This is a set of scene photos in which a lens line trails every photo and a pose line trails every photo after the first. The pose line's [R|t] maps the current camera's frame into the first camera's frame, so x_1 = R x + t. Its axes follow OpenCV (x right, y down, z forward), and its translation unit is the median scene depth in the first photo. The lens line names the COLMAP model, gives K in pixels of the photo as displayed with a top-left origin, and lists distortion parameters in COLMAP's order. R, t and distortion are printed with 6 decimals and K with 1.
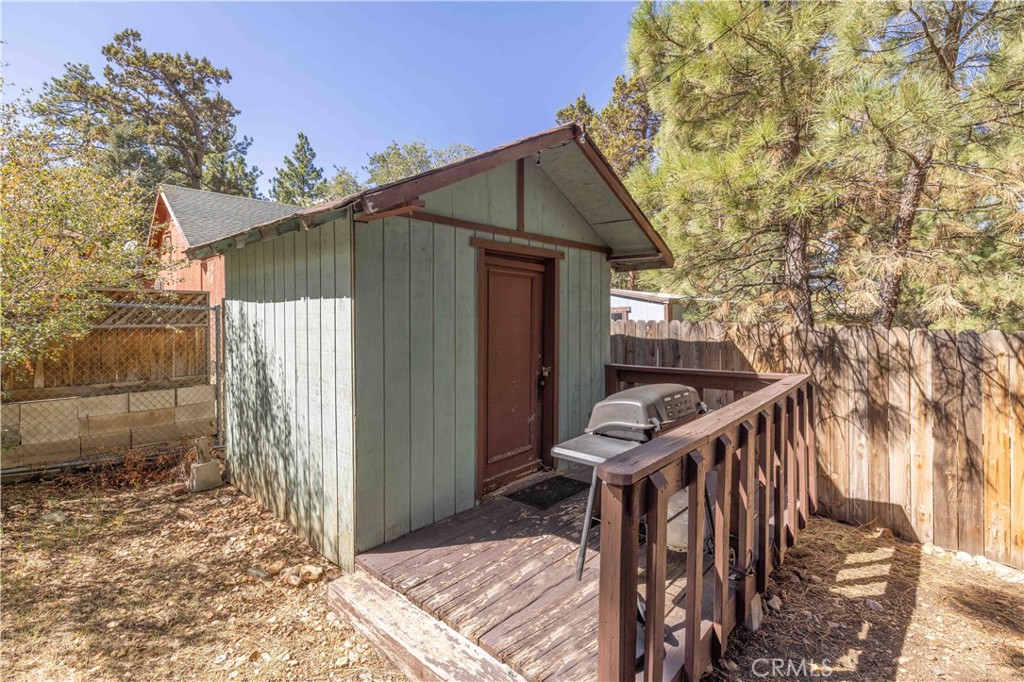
lens RADIAL K [[472.9, 0, 510.7], [0, 472.9, 331.2], [0, 0, 1]] dist [-0.000742, -0.000175]
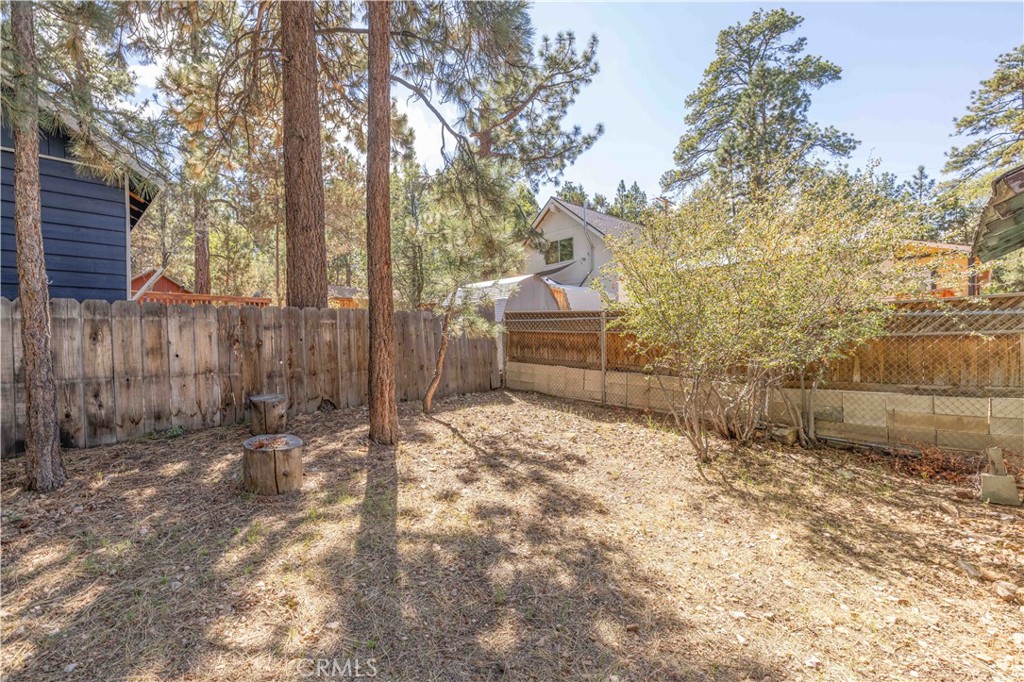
lens RADIAL K [[434.5, 0, 511.7], [0, 434.5, 343.2], [0, 0, 1]] dist [0.000642, 0.000126]
pose [[0.048761, -0.000194, -0.998810, 0.386504], [0.001686, 0.999999, -0.000112, 0.028092], [0.998809, -0.001678, 0.048761, -0.025903]]
